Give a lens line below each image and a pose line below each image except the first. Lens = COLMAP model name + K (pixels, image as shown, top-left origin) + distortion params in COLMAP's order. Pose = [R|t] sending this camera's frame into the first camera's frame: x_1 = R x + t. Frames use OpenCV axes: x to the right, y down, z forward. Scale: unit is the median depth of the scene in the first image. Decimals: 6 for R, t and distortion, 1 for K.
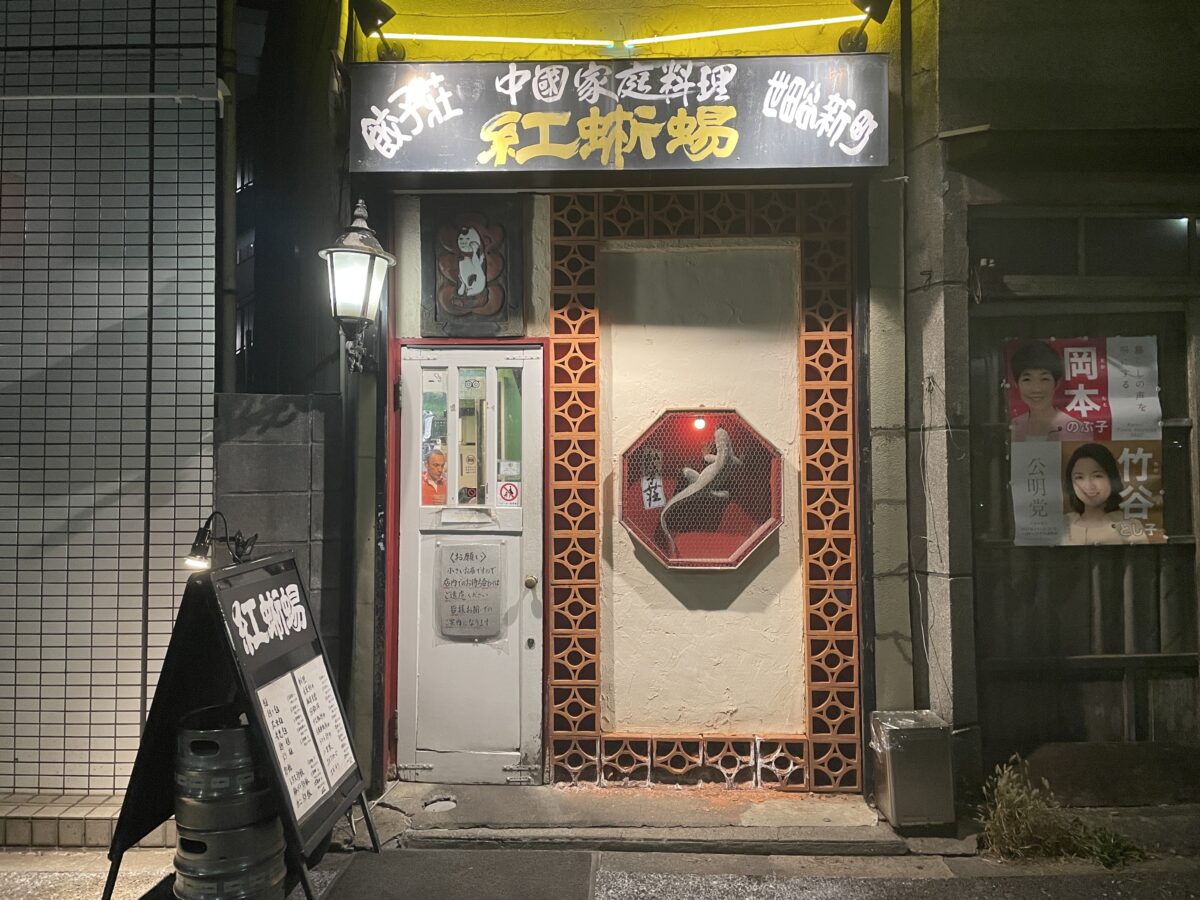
lens RADIAL K [[937.9, 0, 600.7], [0, 937.9, 448.7], [0, 0, 1]] dist [0.026059, -0.006080]
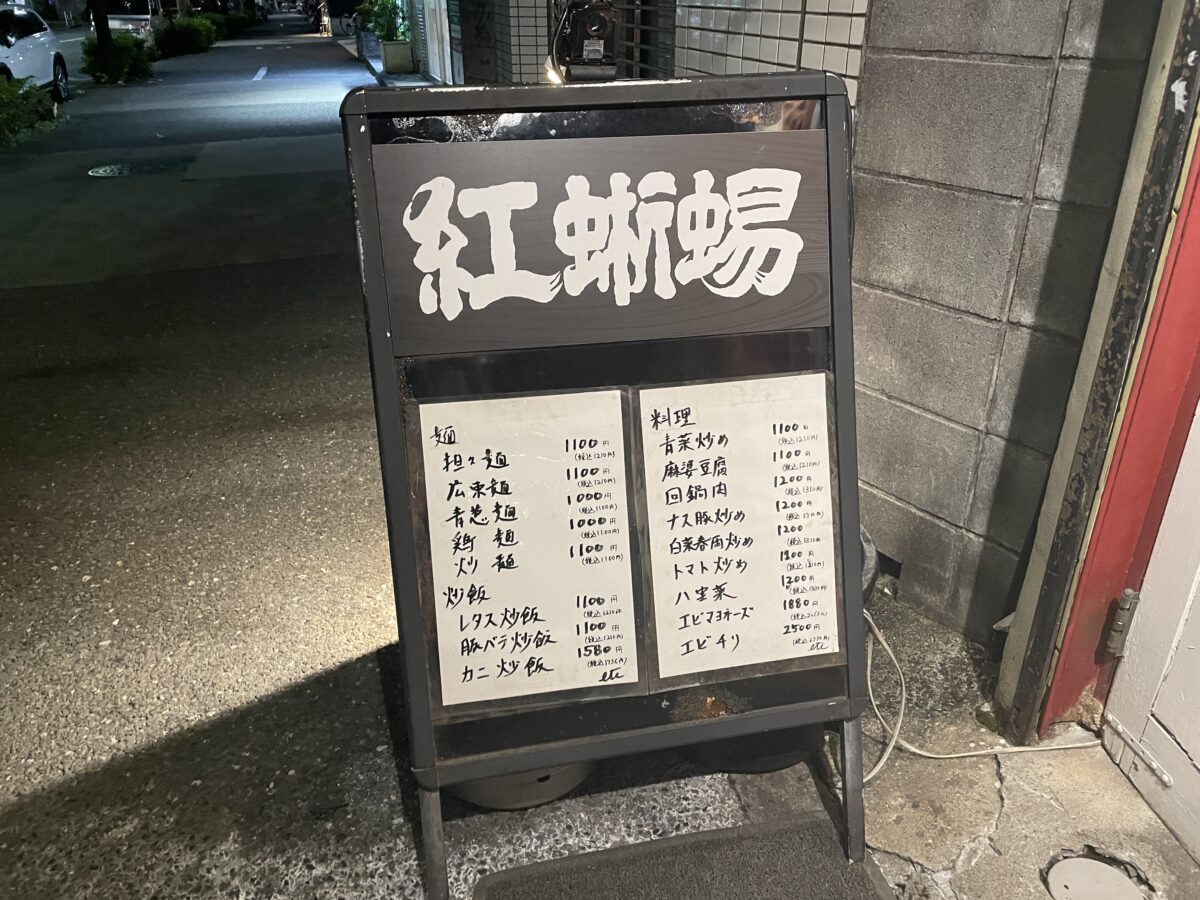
lens RADIAL K [[937.9, 0, 599.6], [0, 937.9, 441.5], [0, 0, 1]] dist [0.026059, -0.006080]
pose [[0.234550, 0.436798, -0.868443, 0.025853], [0.020320, 0.890966, 0.453614, 0.073731], [0.971892, -0.124042, 0.200101, 0.887839]]
